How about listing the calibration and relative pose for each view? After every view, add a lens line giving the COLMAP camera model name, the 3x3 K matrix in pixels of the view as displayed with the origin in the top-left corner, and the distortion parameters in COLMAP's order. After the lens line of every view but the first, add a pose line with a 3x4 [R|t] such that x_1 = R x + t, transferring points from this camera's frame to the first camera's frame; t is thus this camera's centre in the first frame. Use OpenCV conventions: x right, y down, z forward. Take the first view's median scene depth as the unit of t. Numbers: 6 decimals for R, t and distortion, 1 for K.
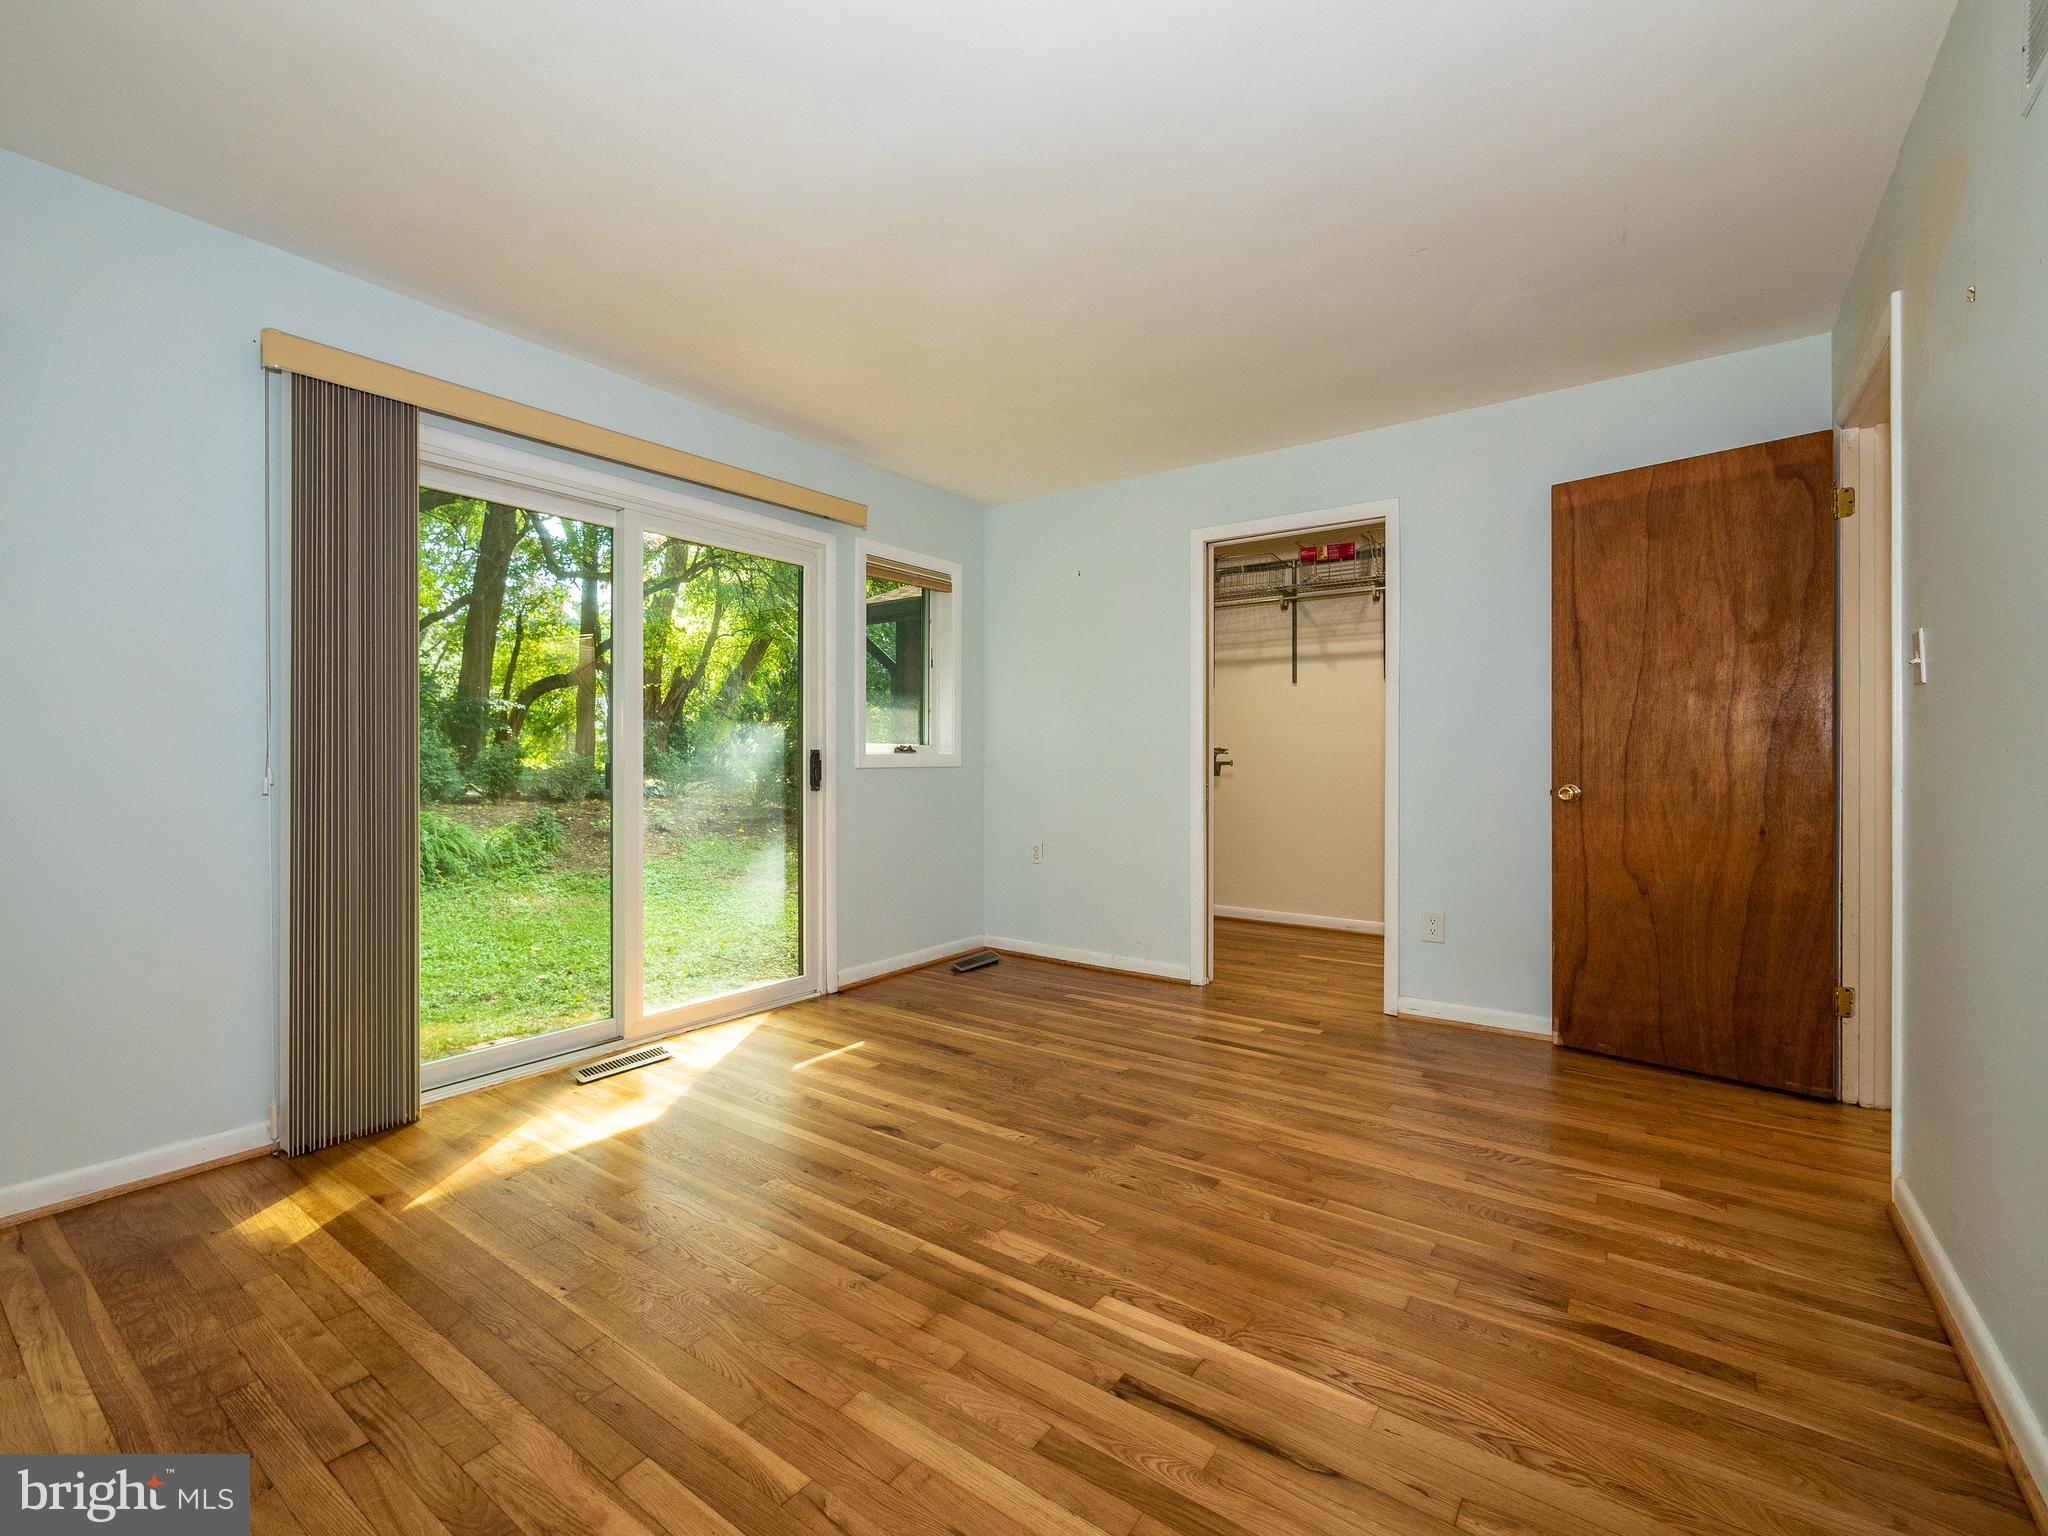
lens RADIAL K [[883.9, 0, 1027.5], [0, 883.9, 763.7], [0, 0, 1]] dist [-0.009137, -0.000029]
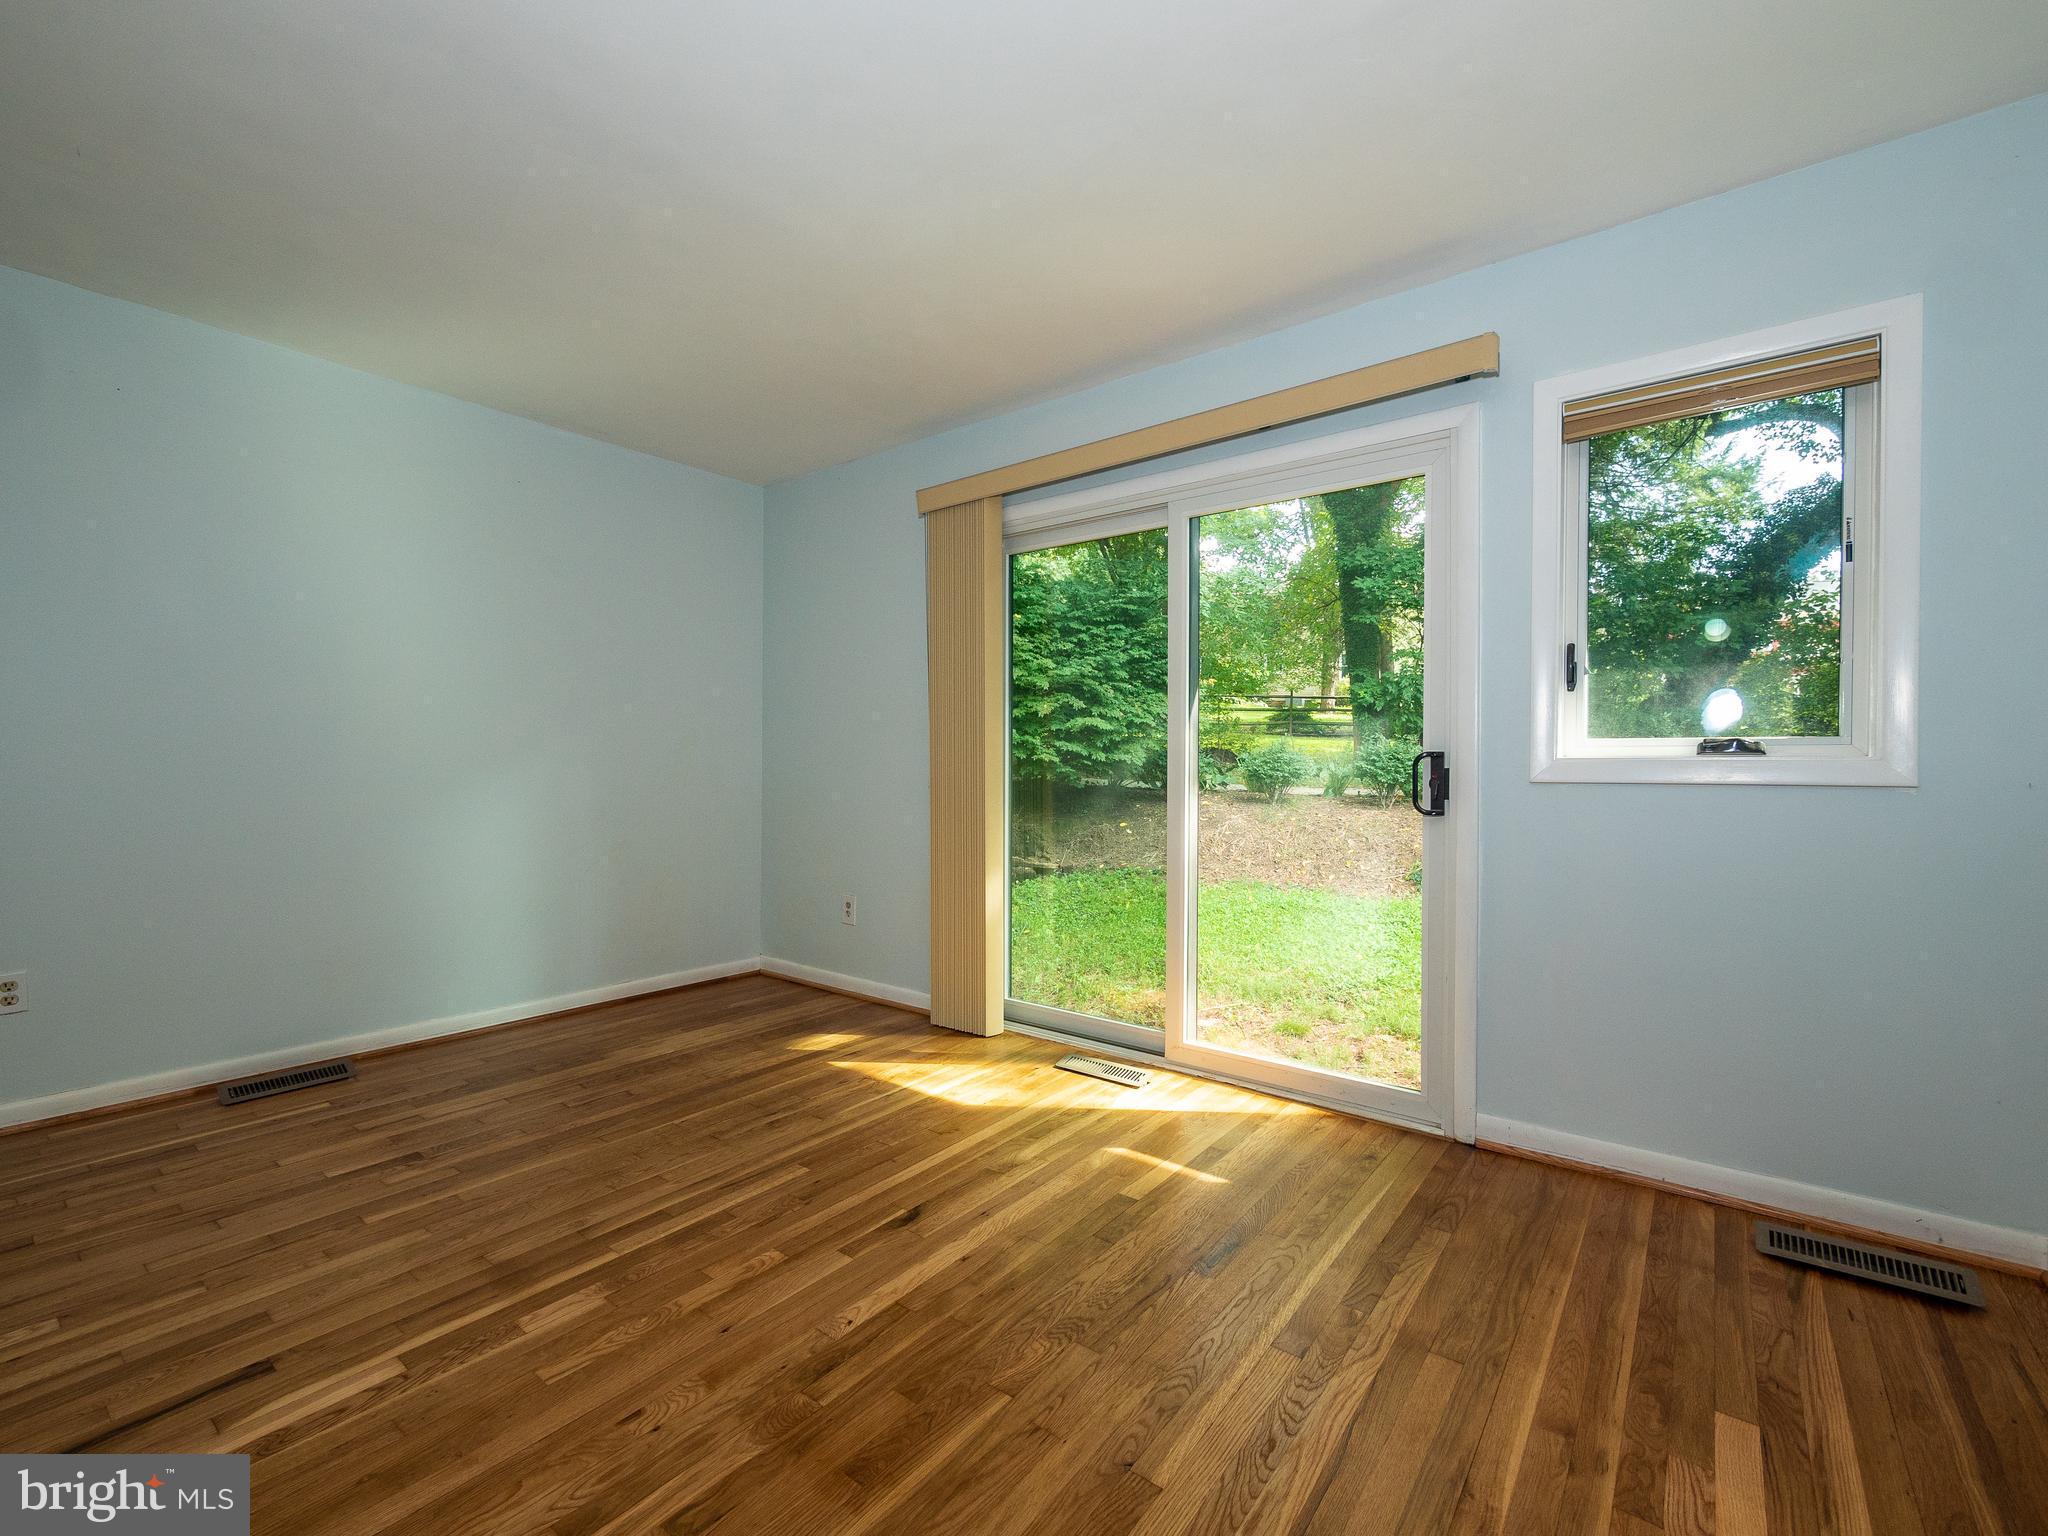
lens RADIAL K [[883.9, 0, 1026.2], [0, 883.9, 765.0], [0, 0, 1]] dist [-0.009137, -0.000029]
pose [[-0.035865, -0.000877, -0.999356, 0.600307], [-0.008068, 0.999967, -0.000588, -0.004209], [0.999324, 0.008042, -0.035870, 1.047782]]
